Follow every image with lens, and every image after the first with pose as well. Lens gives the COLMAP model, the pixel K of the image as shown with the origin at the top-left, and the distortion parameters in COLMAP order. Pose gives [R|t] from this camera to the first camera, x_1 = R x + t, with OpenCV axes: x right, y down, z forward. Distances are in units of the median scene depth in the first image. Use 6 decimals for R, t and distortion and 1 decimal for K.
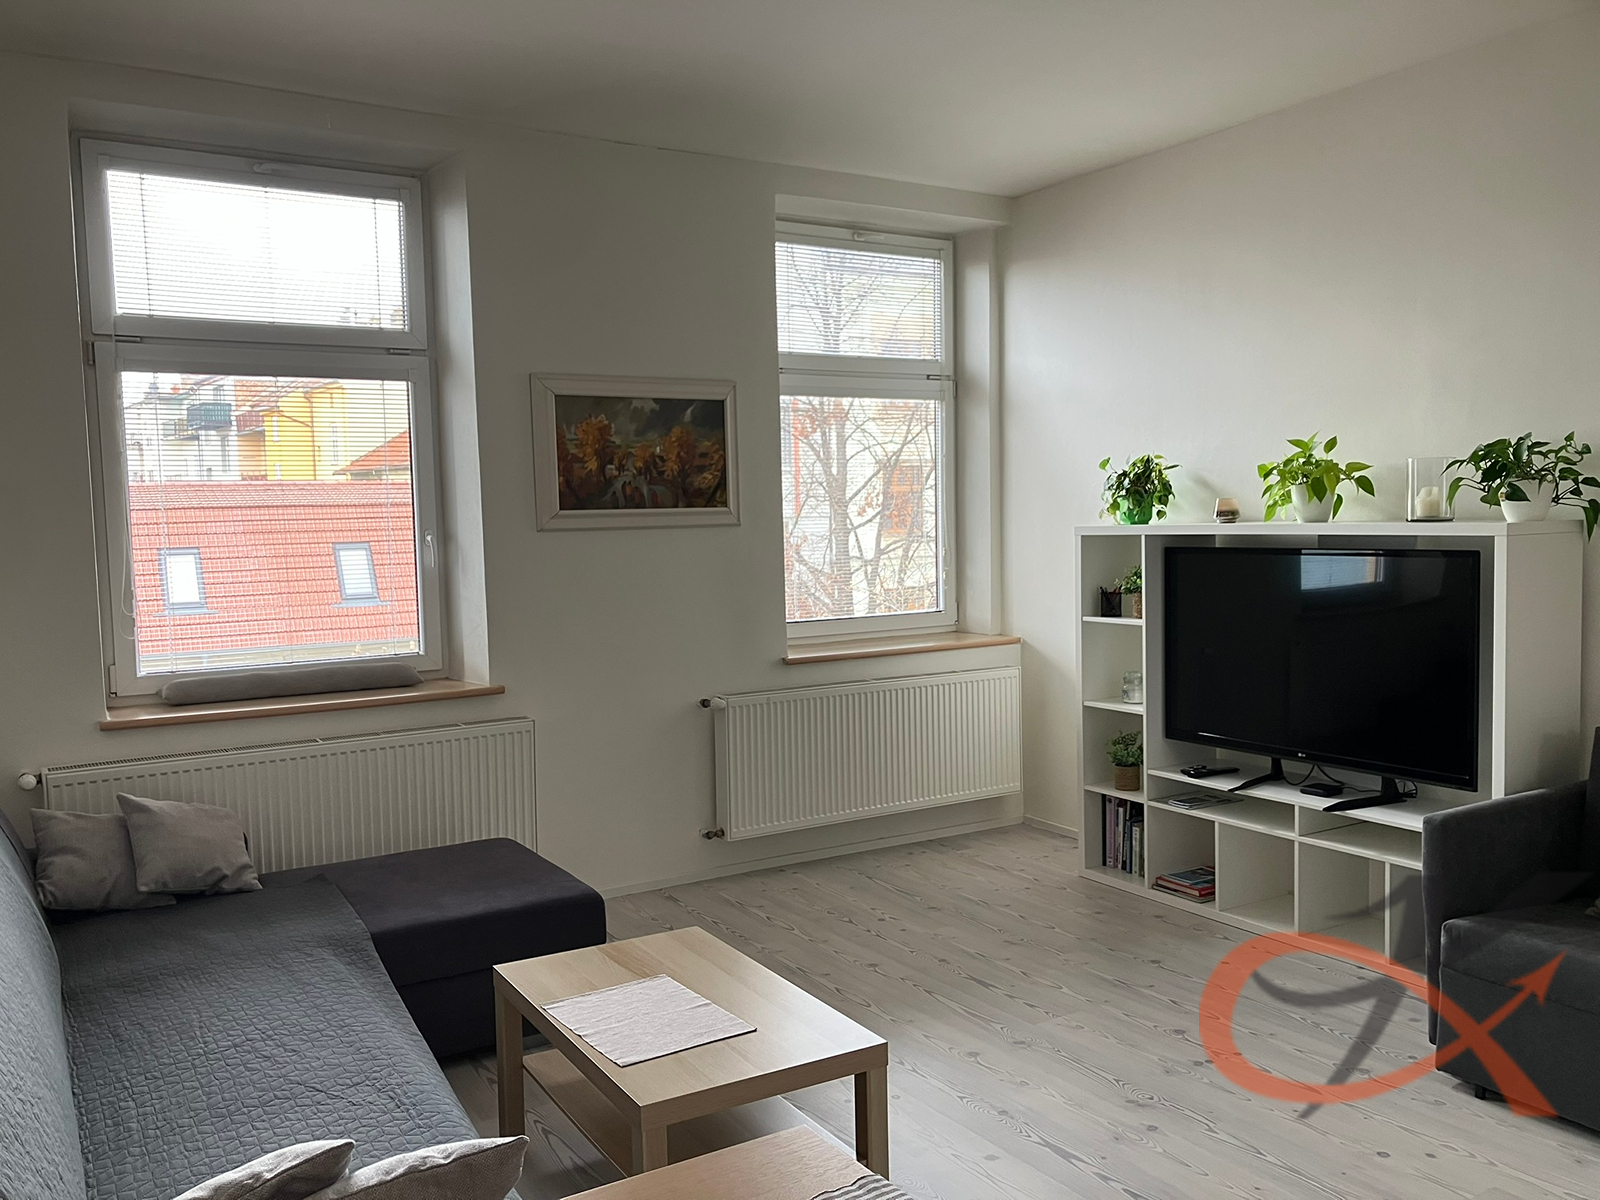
lens RADIAL K [[1342.8, 0, 810.5], [0, 1342.8, 600.9], [0, 0, 1]] dist [0.043705, -0.082346]
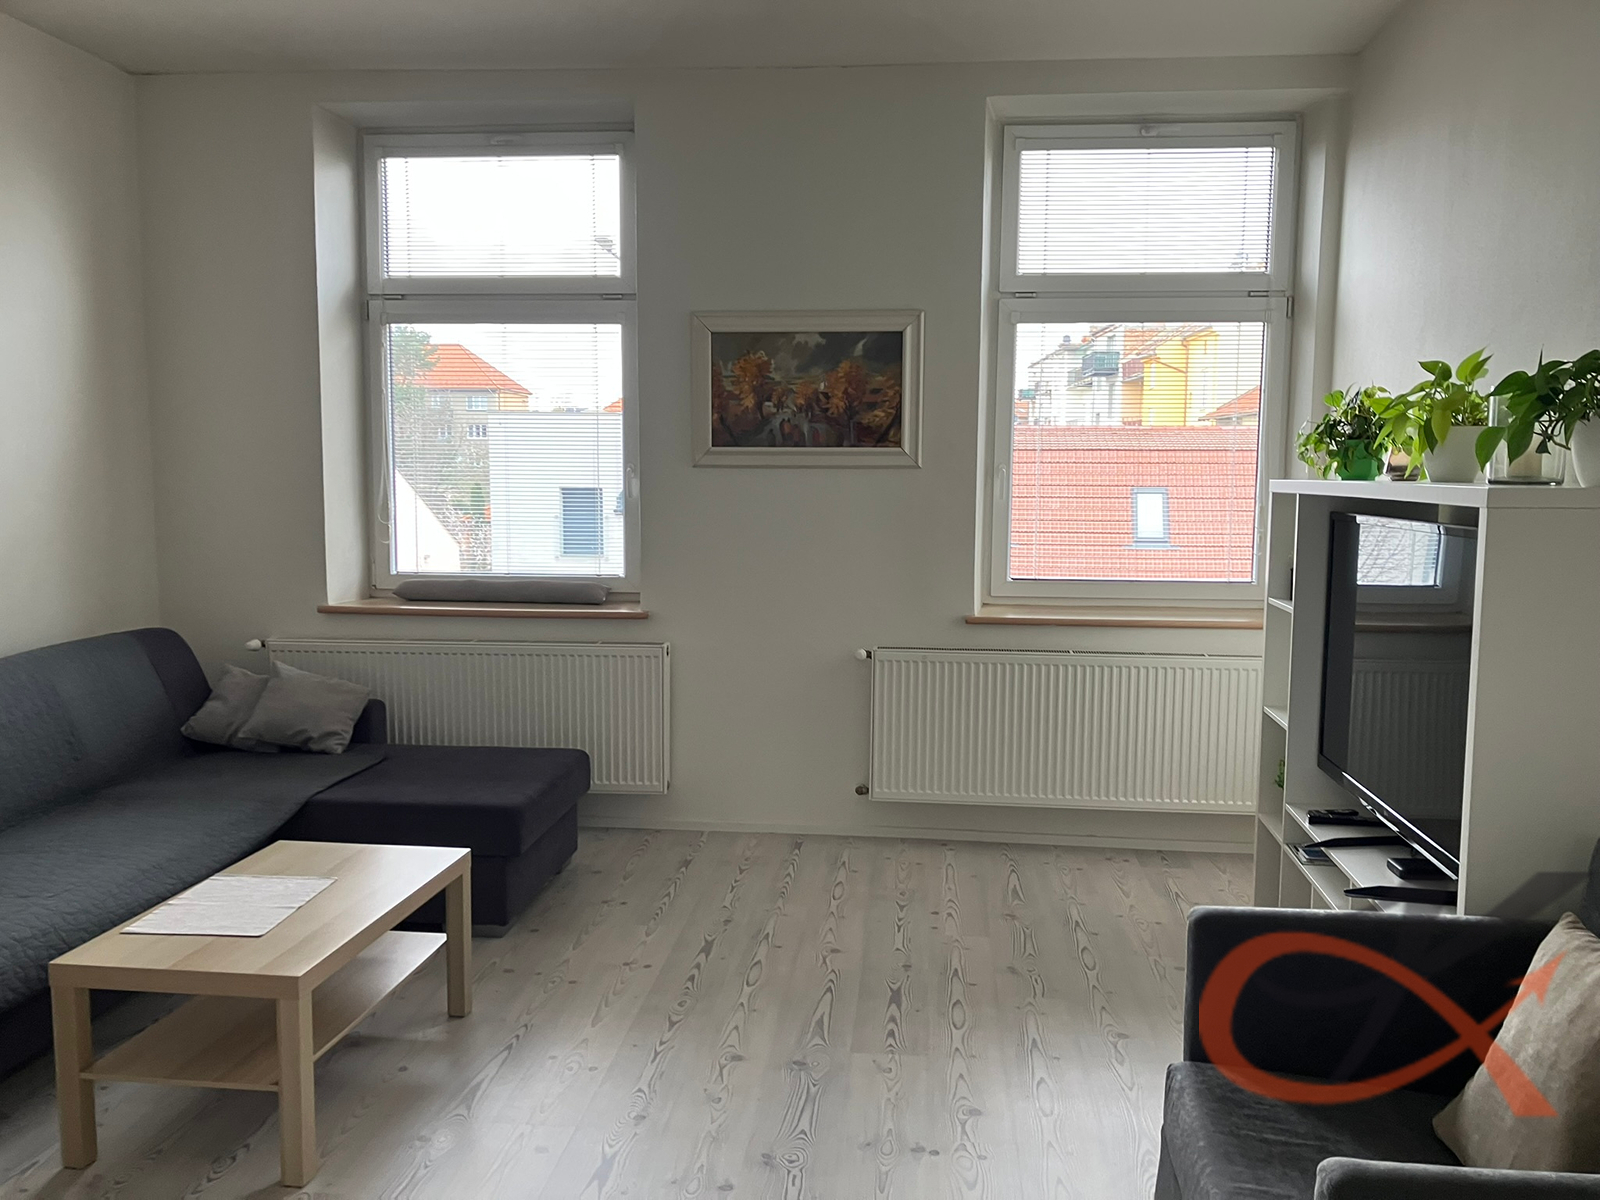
lens RADIAL K [[1342.8, 0, 804.3], [0, 1342.8, 599.6], [0, 0, 1]] dist [0.043705, -0.082346]
pose [[0.785978, 0.088716, -0.611856, 0.470607], [-0.065023, 0.996024, 0.060890, -0.017218], [0.614826, -0.008073, 0.788622, 0.224645]]
